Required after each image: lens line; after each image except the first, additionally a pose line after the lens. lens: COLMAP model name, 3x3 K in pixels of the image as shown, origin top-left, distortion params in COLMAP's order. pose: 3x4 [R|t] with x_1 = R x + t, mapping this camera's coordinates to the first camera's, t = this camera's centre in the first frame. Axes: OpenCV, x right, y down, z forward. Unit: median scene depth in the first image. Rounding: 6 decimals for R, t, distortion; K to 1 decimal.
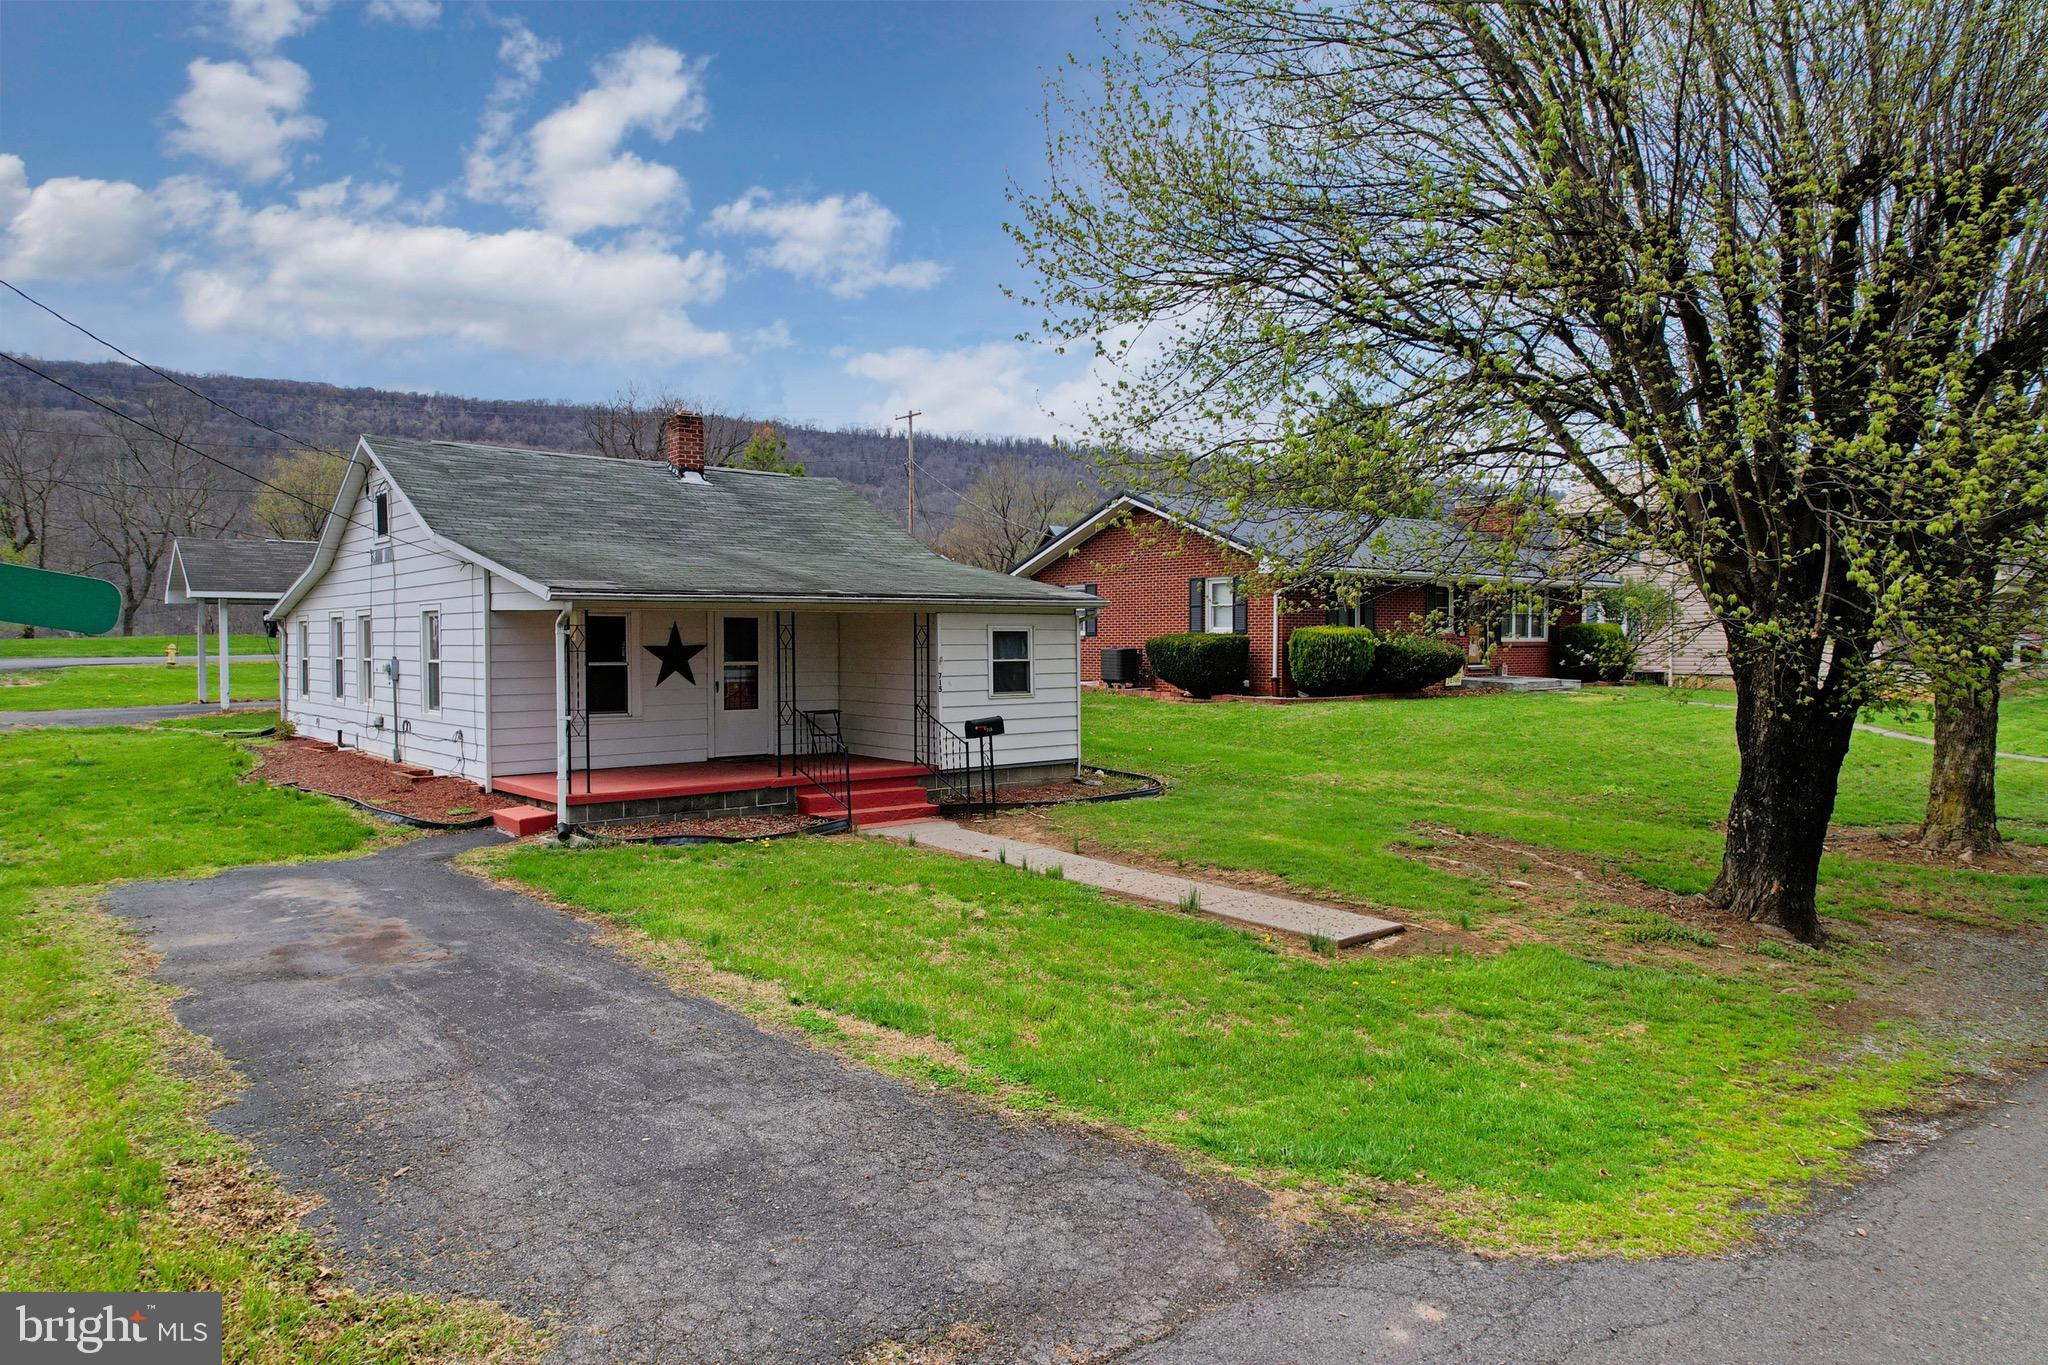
lens RADIAL K [[1295.4, 0, 1030.7], [0, 1295.4, 674.7], [0, 0, 1]] dist [-0.052901, 0.033977]
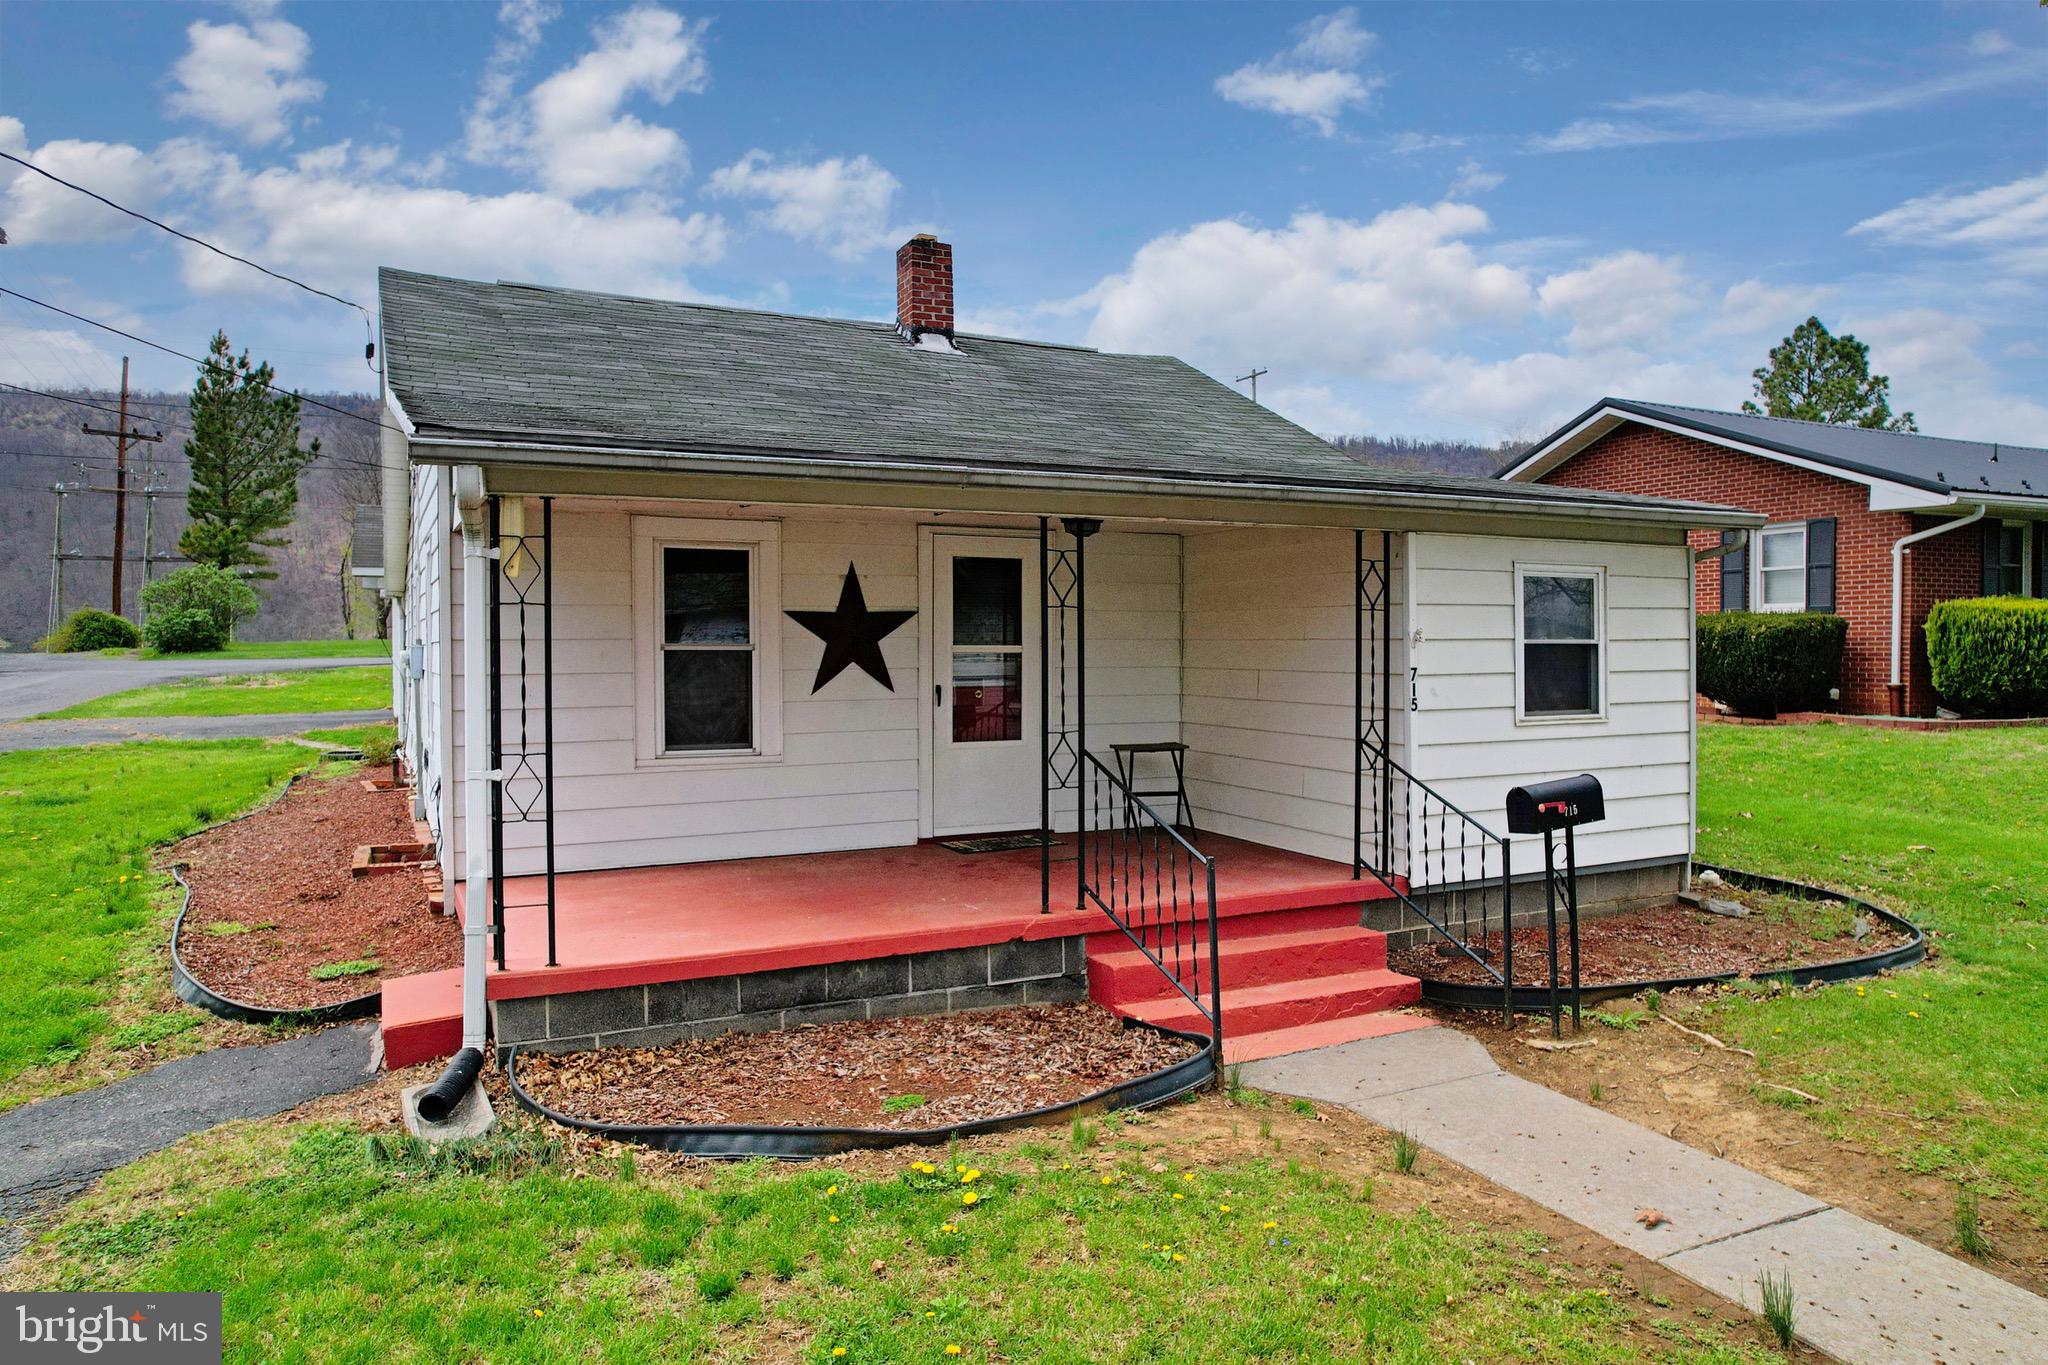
lens RADIAL K [[1295.4, 0, 1030.4], [0, 1295.4, 680.2], [0, 0, 1]] dist [-0.052901, 0.033977]
pose [[0.968313, 0.004813, -0.249695, -0.082229], [-0.004942, 0.999988, 0.000108, 0.003261], [0.249692, 0.001130, 0.968325, 0.514039]]
